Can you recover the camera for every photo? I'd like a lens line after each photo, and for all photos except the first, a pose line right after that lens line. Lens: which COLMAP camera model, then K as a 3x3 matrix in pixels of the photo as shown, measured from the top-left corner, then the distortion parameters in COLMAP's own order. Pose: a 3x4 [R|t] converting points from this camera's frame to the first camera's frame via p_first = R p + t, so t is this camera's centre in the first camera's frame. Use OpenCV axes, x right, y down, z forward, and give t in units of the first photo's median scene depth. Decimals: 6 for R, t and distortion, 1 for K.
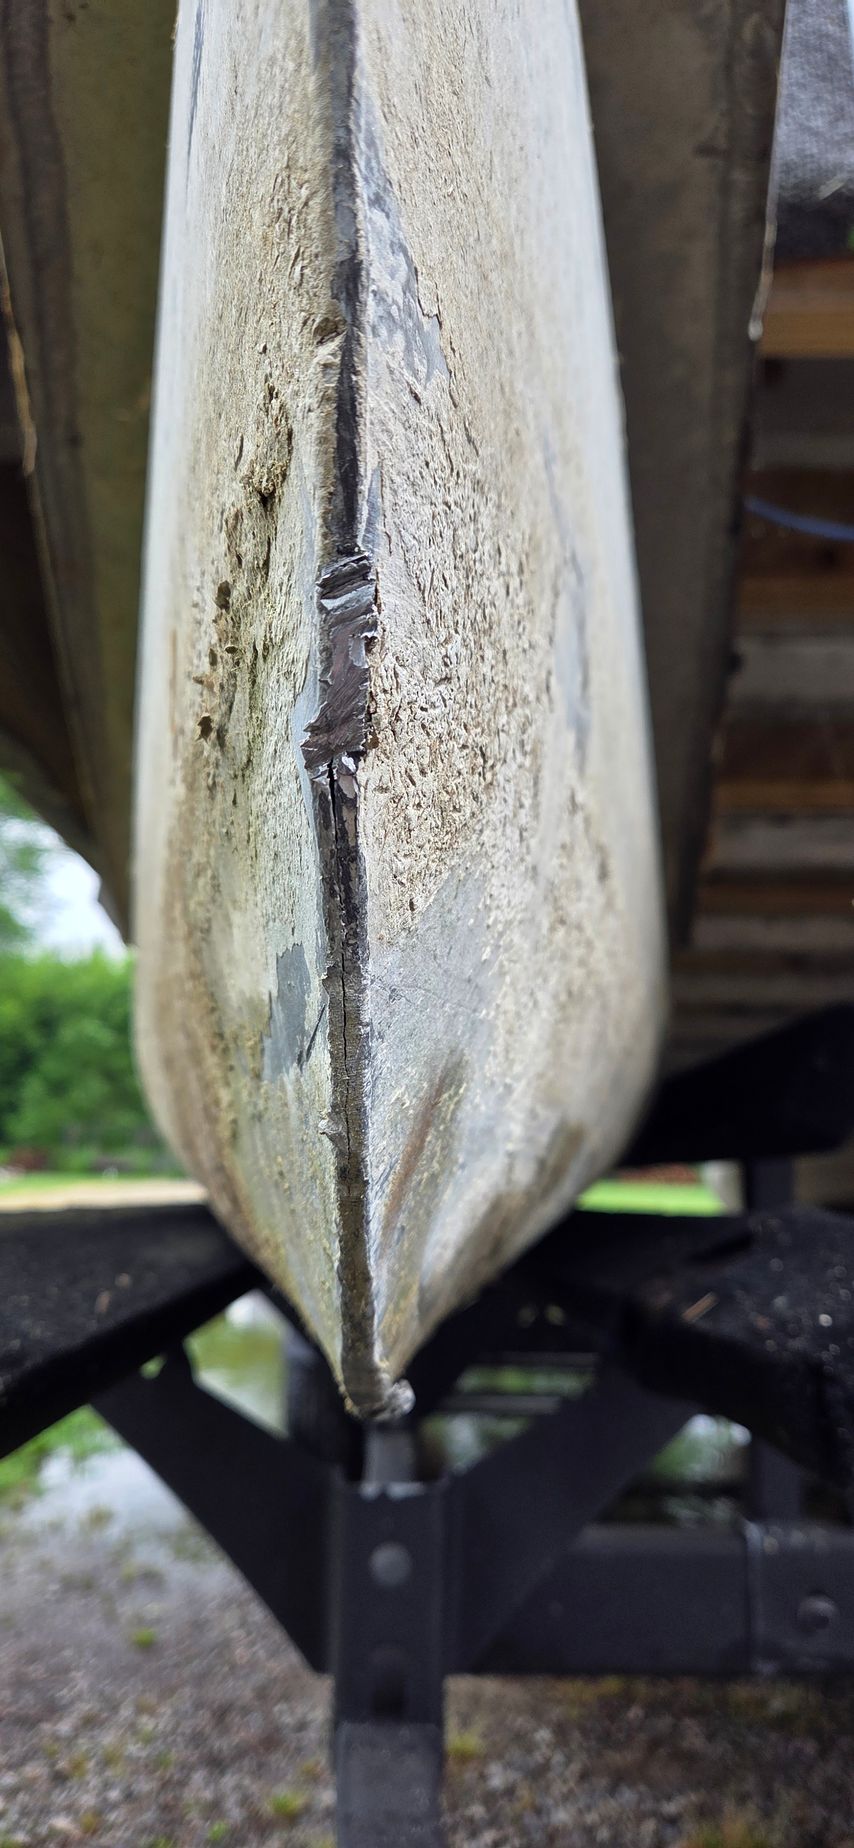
lens RADIAL K [[1337.6, 0, 427.0], [0, 1337.6, 924.0], [0, 0, 1]] dist [-0.016200, -0.003935]
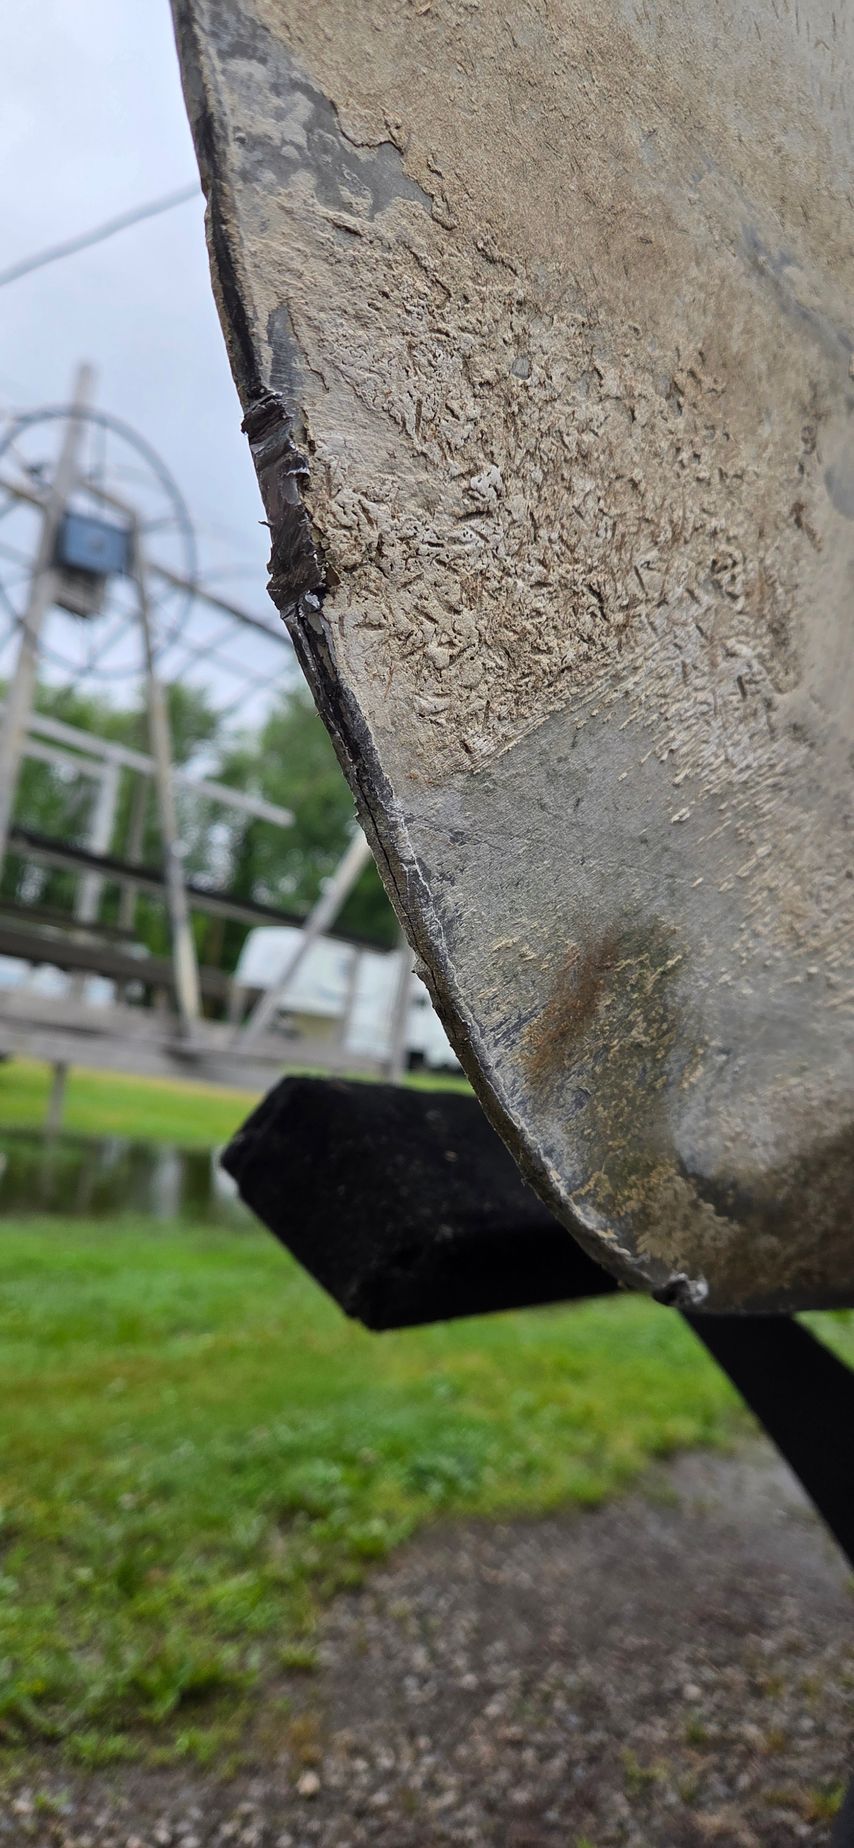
lens RADIAL K [[1337.6, 0, 427.0], [0, 1337.6, 924.0], [0, 0, 1]] dist [-0.016200, -0.003935]
pose [[0.820225, 0.033673, -0.571049, 0.561071], [-0.012858, 0.999099, 0.040446, 0.081178], [0.571896, -0.025832, 0.819919, 0.164416]]
